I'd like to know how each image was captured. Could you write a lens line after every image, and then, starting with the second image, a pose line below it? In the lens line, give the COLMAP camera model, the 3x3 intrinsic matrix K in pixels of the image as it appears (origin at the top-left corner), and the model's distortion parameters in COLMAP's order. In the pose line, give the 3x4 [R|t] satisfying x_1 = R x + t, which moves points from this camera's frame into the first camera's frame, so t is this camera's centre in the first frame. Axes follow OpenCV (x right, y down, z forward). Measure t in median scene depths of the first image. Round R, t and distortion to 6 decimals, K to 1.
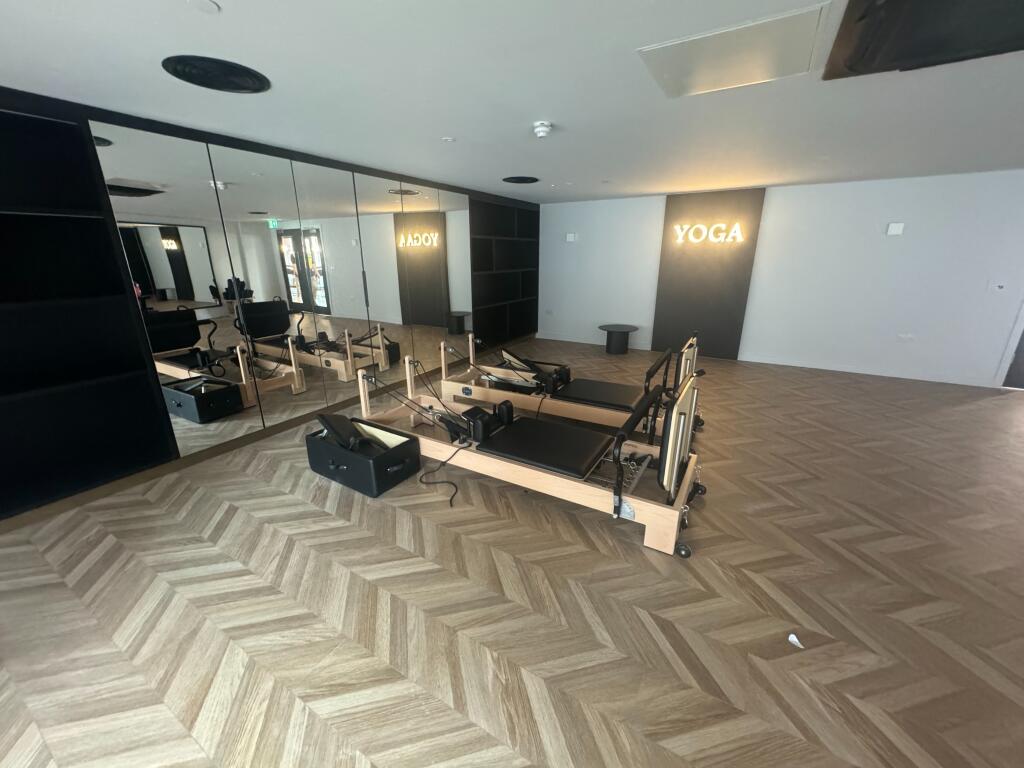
lens RADIAL K [[409.6, 0, 505.0], [0, 409.6, 380.8], [0, 0, 1]] dist [0.001302, -0.000332]
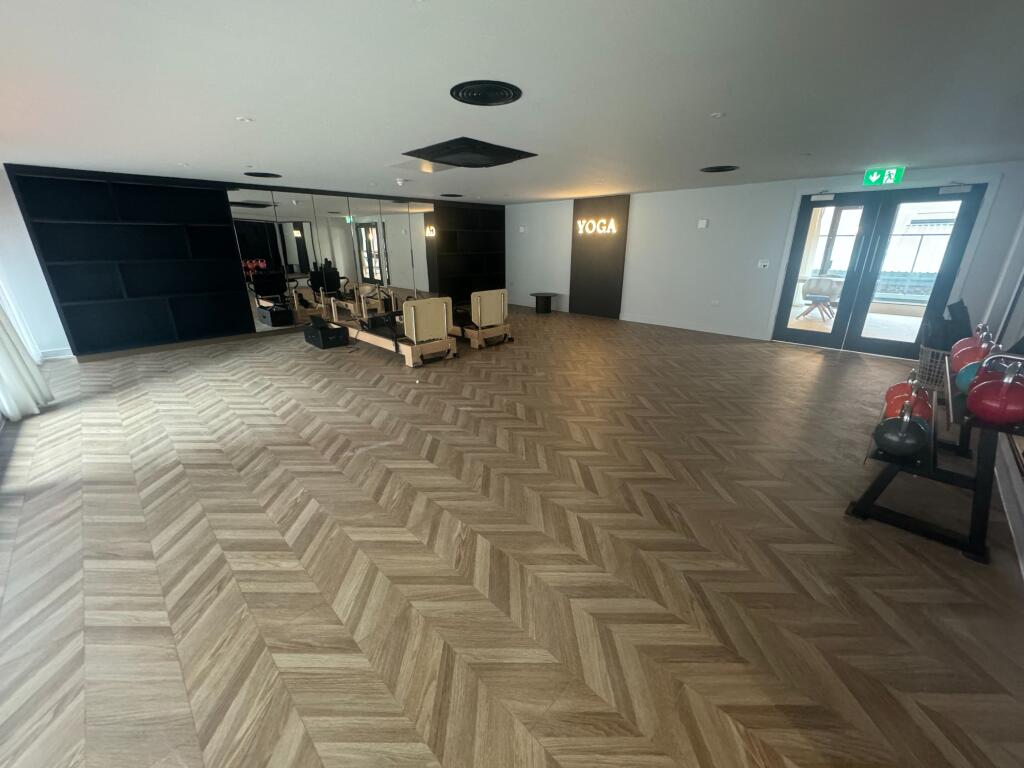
lens RADIAL K [[409.6, 0, 514.3], [0, 409.6, 390.0], [0, 0, 1]] dist [0.001302, -0.000332]
pose [[0.972824, 0.079481, -0.217477, 0.566349], [-0.068867, 0.996055, 0.055969, 0.140254], [0.221067, -0.039471, 0.974459, -0.457653]]
